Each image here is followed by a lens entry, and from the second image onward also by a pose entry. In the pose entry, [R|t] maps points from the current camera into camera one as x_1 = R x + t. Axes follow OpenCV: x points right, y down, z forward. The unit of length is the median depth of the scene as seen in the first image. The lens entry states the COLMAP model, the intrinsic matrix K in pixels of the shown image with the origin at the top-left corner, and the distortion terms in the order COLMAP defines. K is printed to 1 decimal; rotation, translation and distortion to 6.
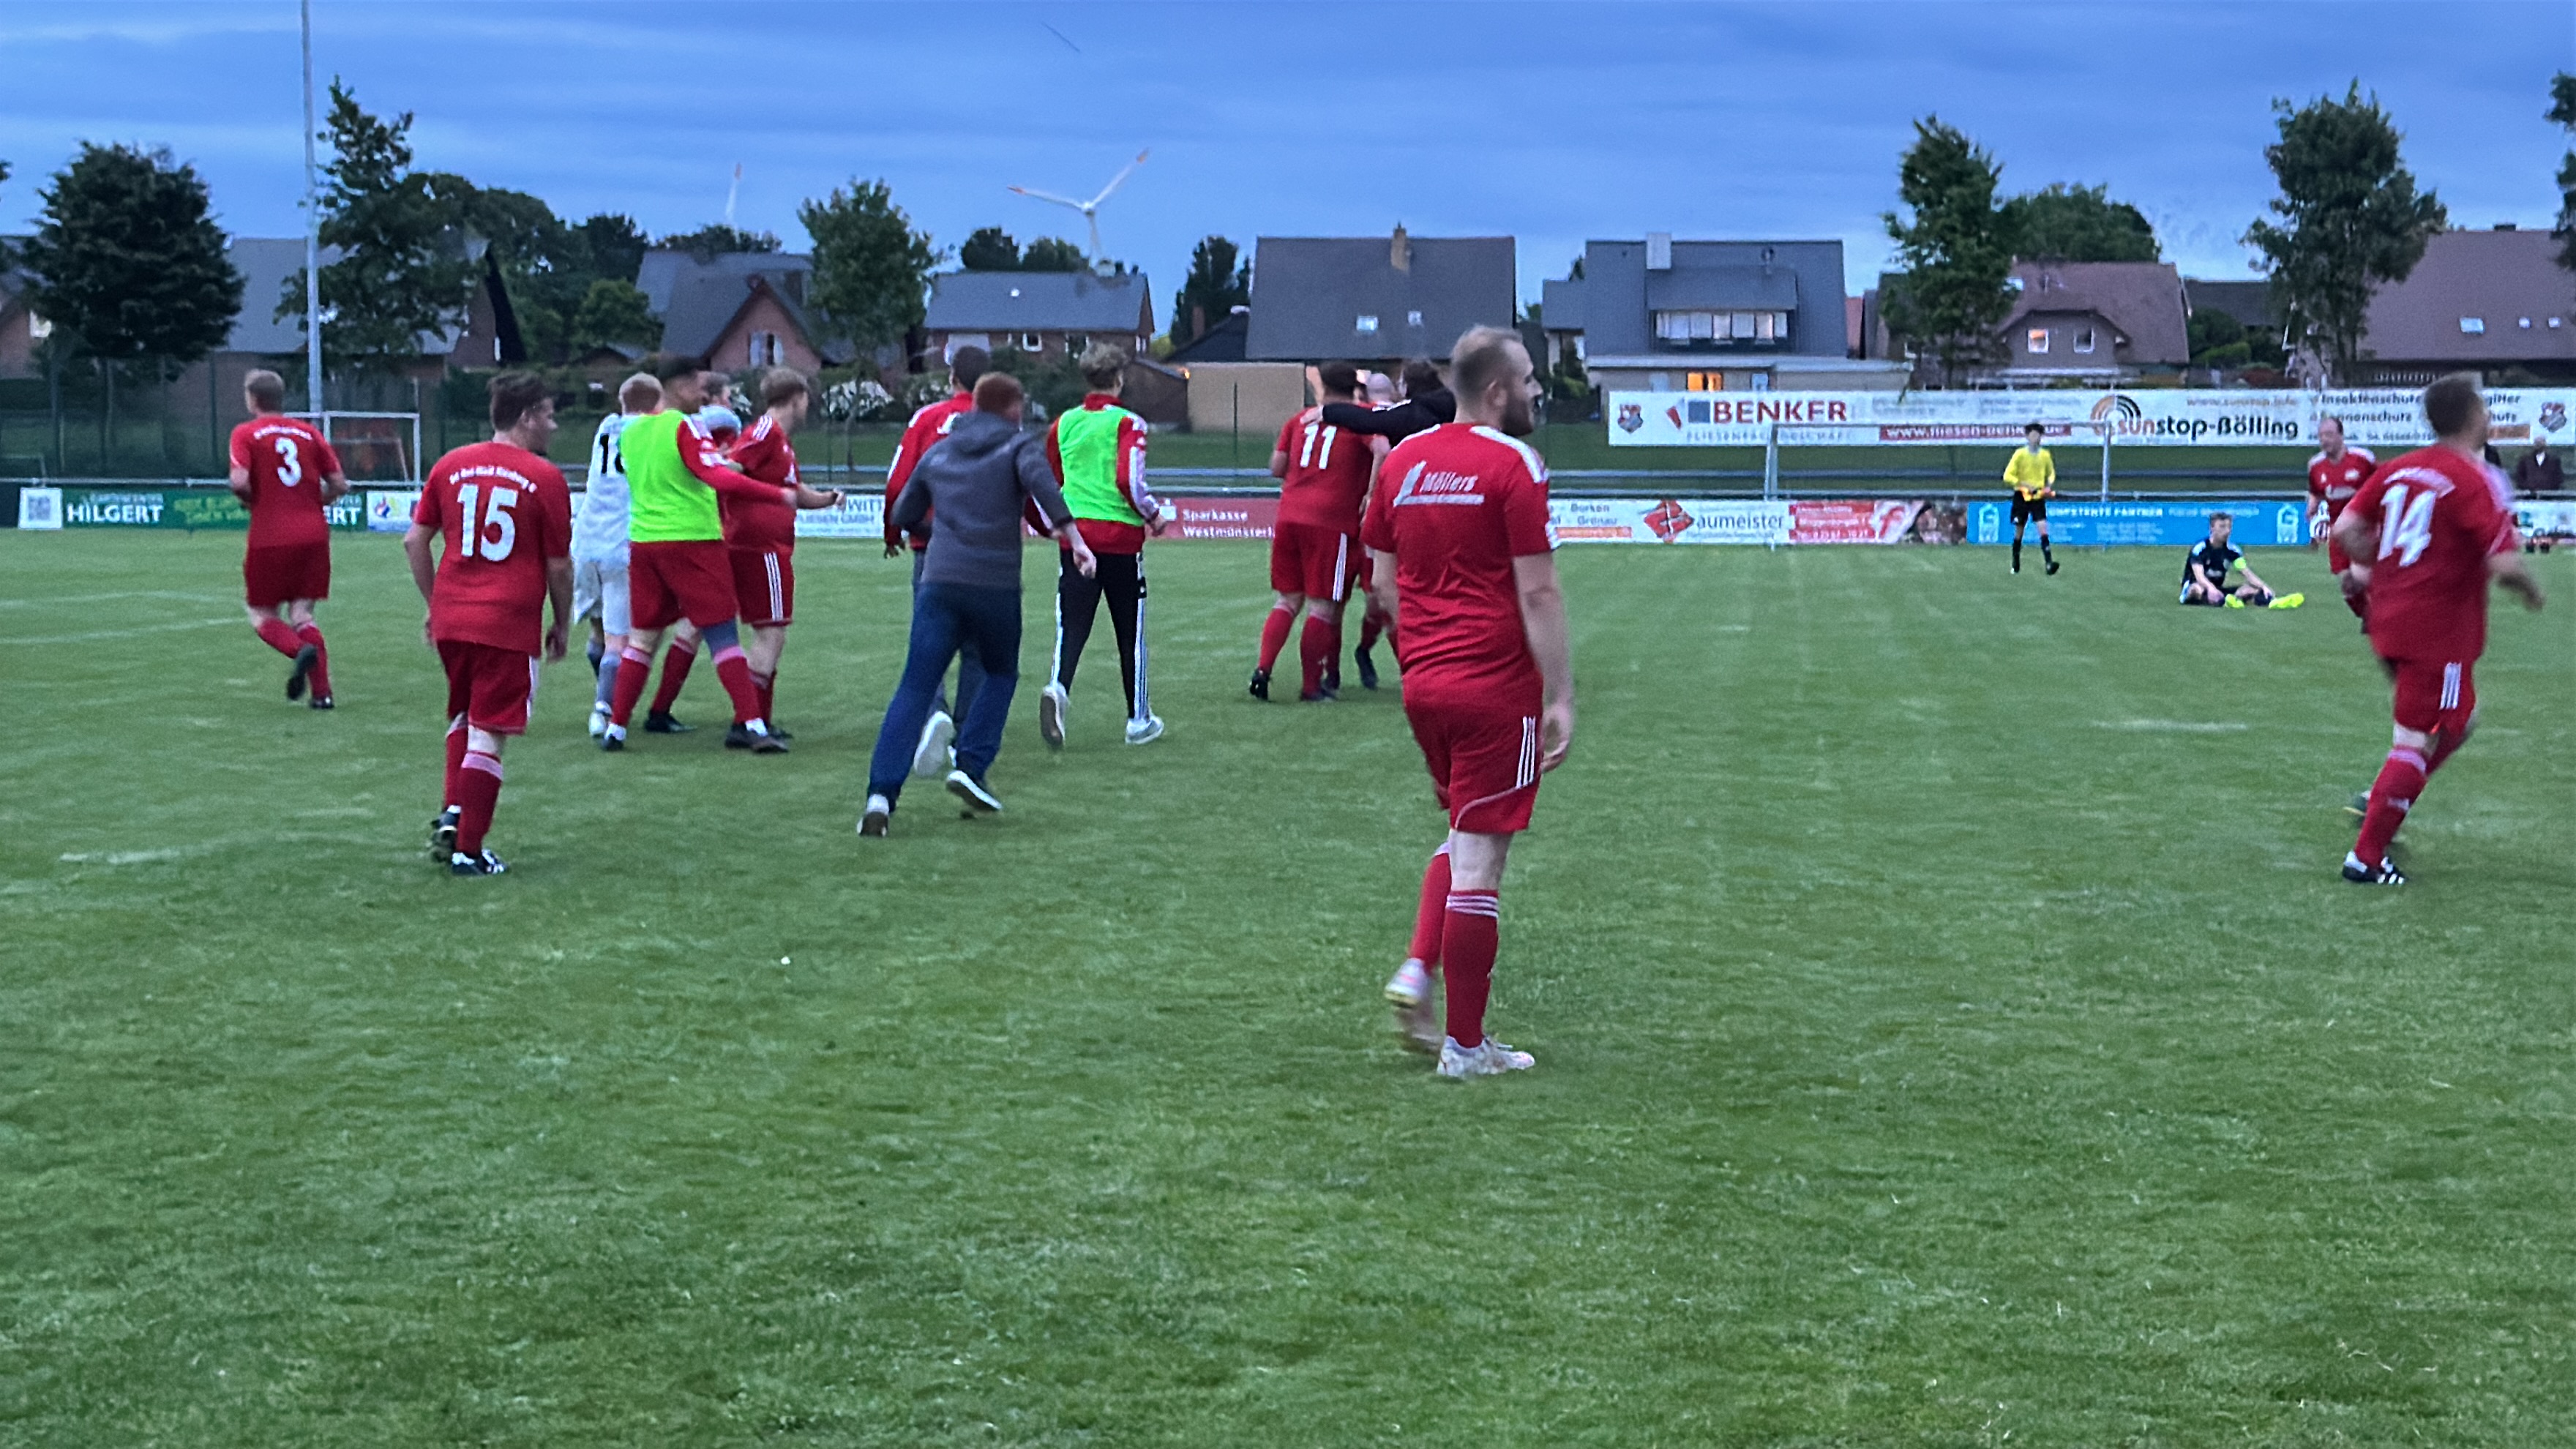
lens RADIAL K [[4292.1, 0, 1331.3], [0, 4292.1, 813.8], [0, 0, 1]] dist [0.176685, -0.122012]
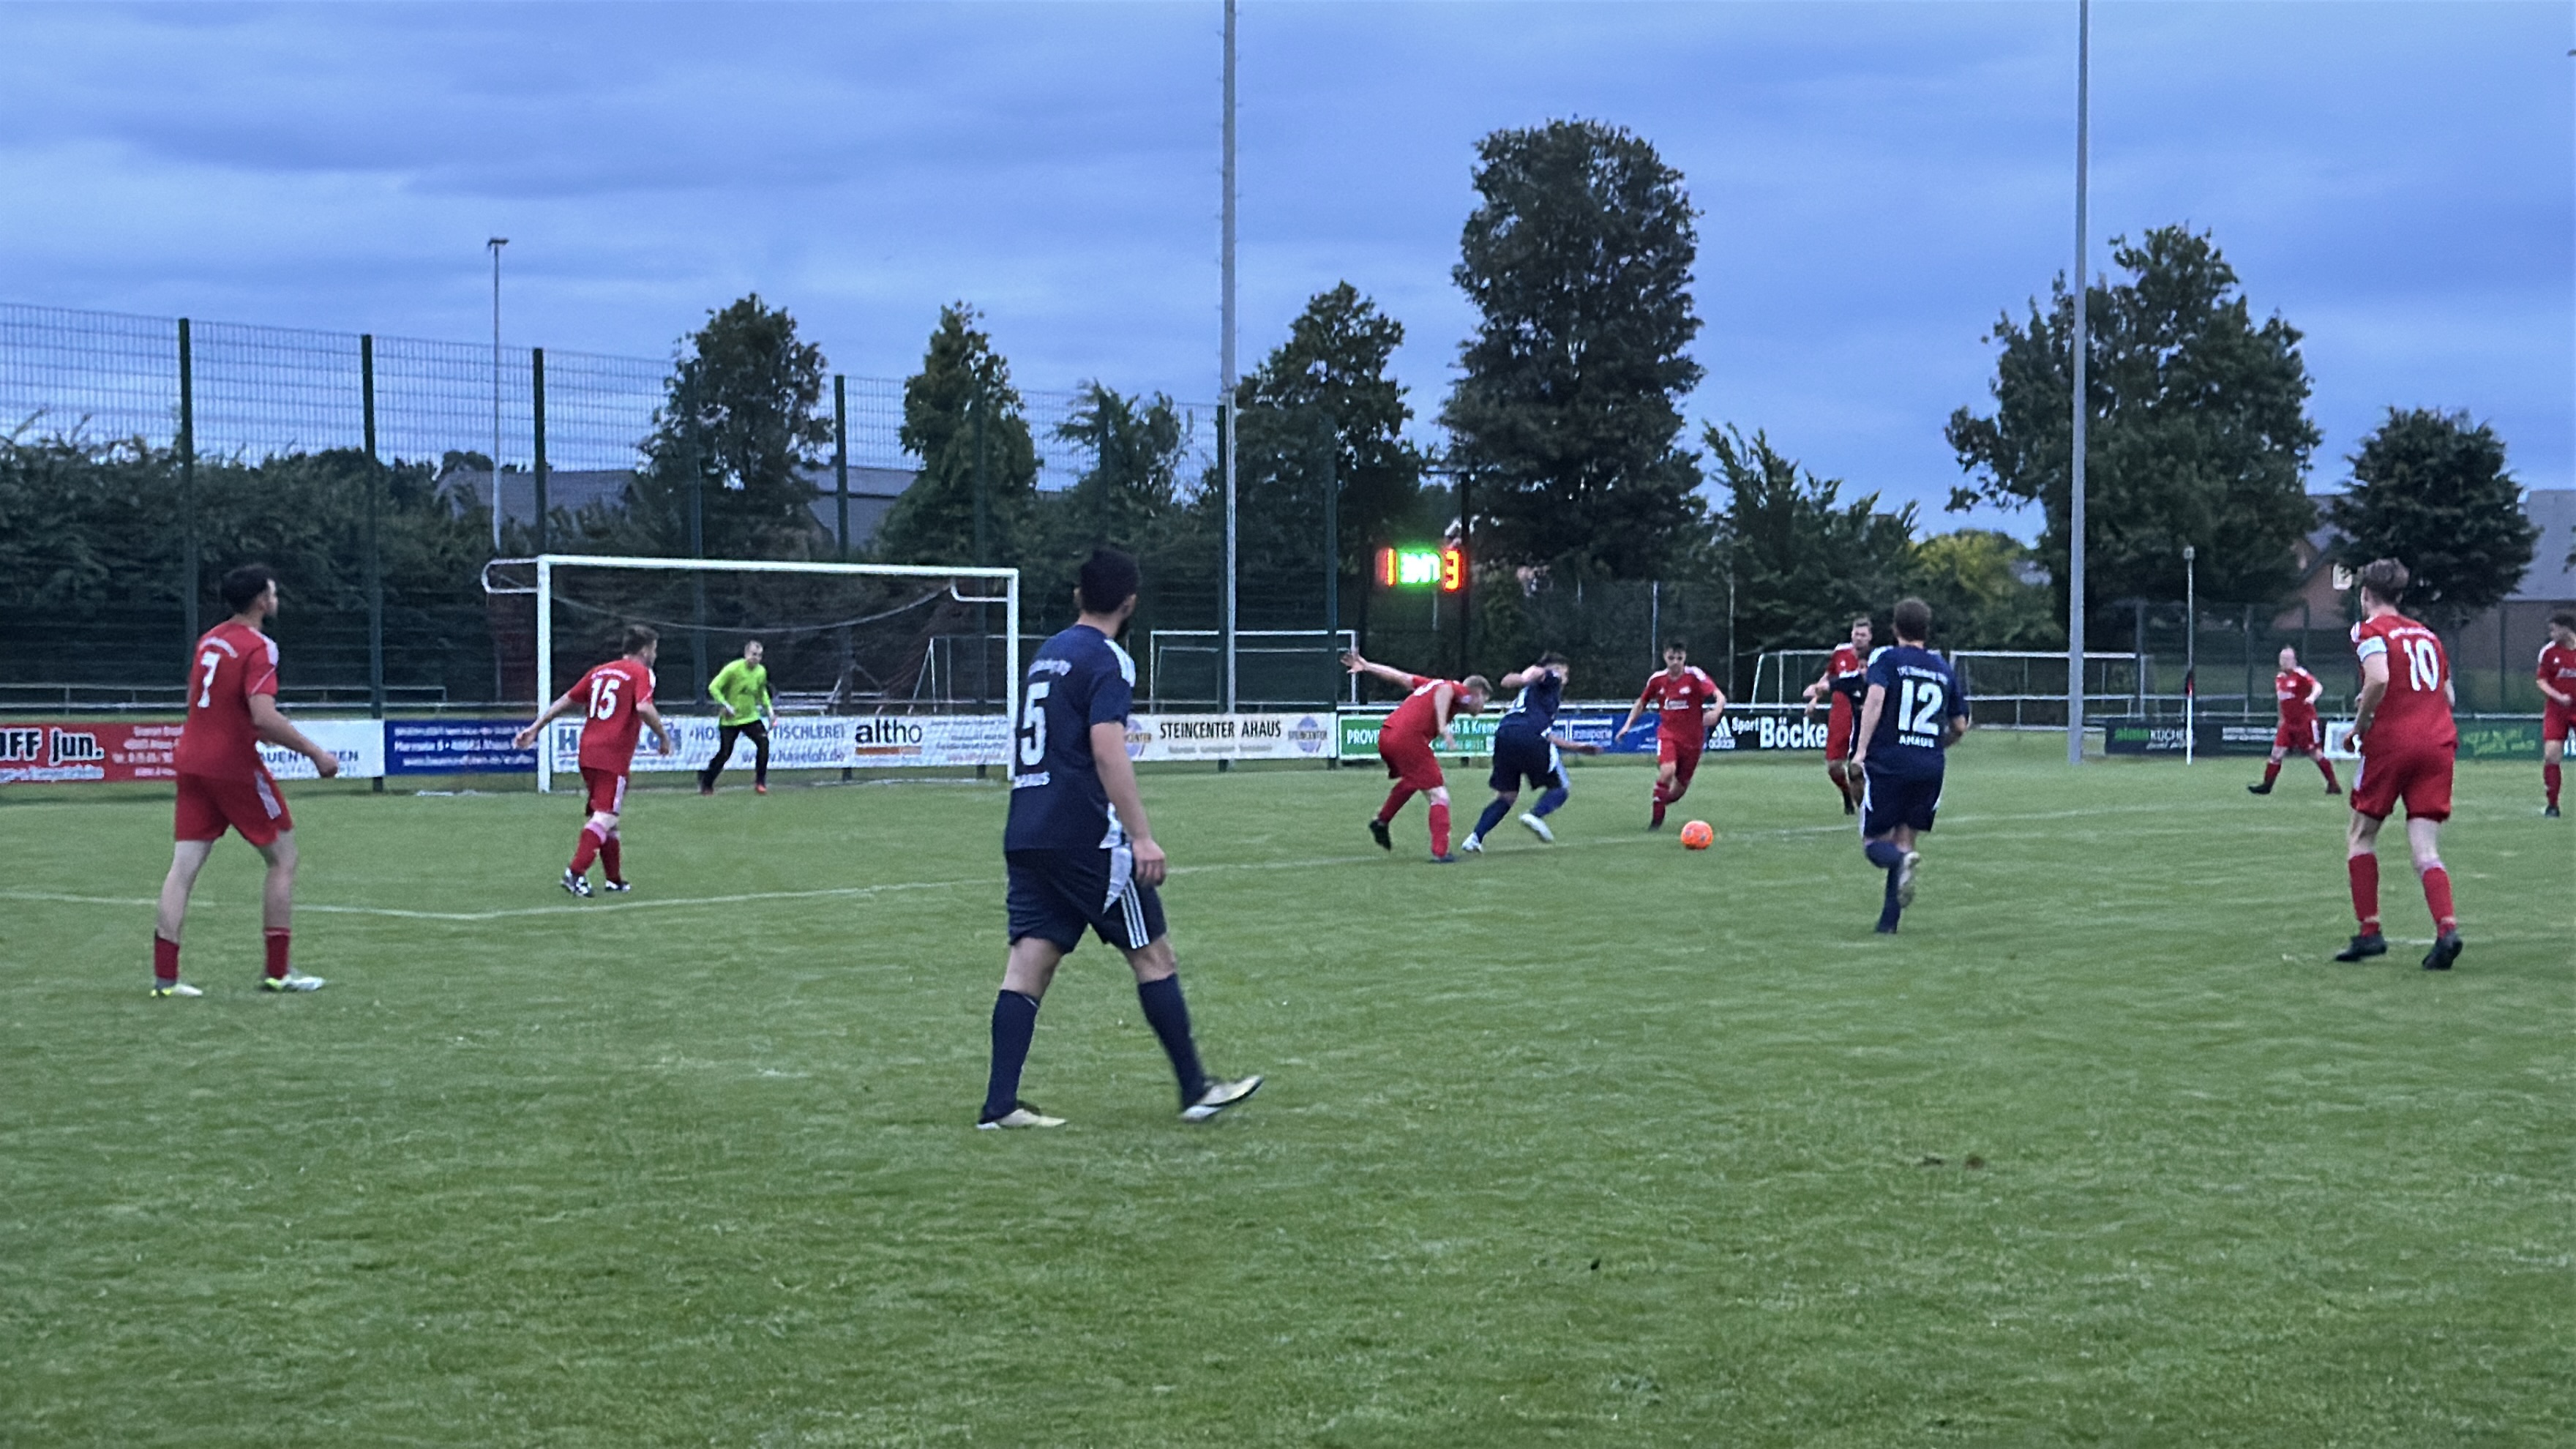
lens RADIAL K [[4520.9, 0, 1288.0], [0, 4520.9, 724.5], [0, 0, 1]] dist [0.176620, -0.118474]
pose [[0.870519, 0.005837, -0.492100, 0.031405], [-0.044488, 0.996769, -0.066876, 0.011158], [0.490120, 0.080109, 0.867966, -0.102776]]
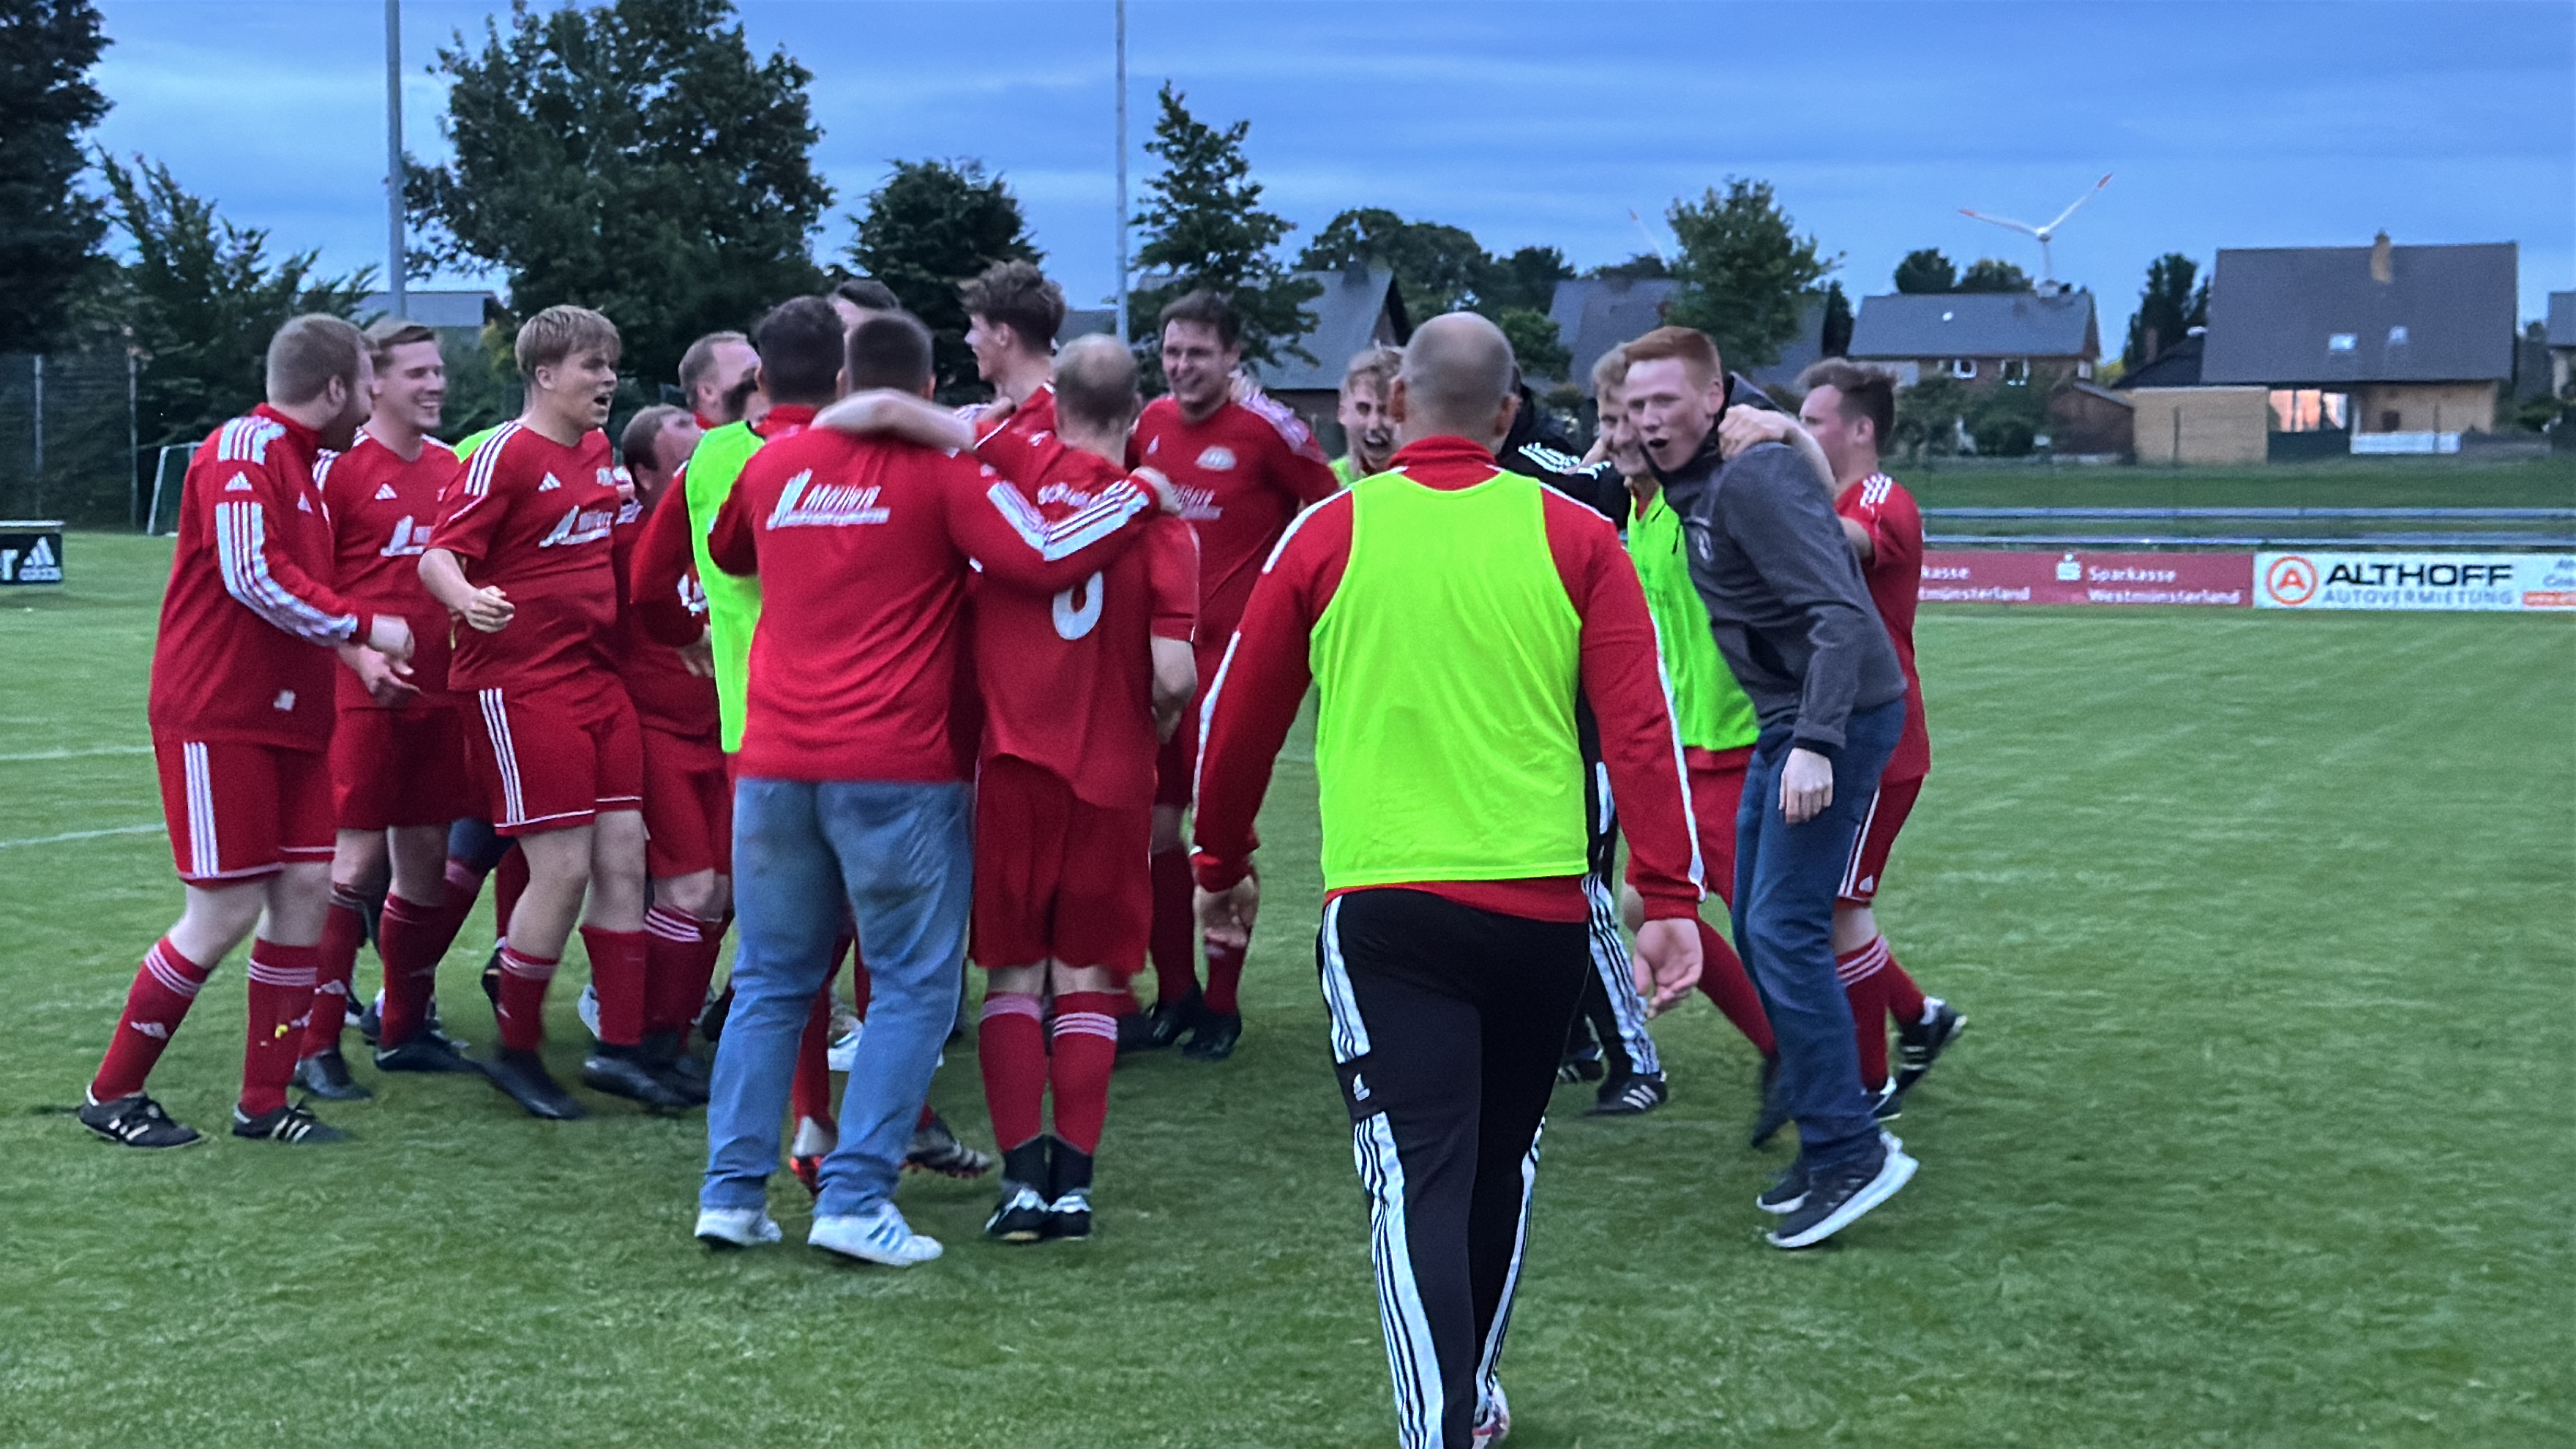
lens RADIAL K [[4151.1, 0, 1288.0], [0, 4151.1, 724.5], [0, 0, 1]] dist [0.184929, -0.120794]
pose [[0.972183, 0.012902, -0.233867, 0.001076], [-0.018979, 0.999538, -0.023756, -0.014748], [0.233452, 0.027533, 0.971978, 0.159358]]
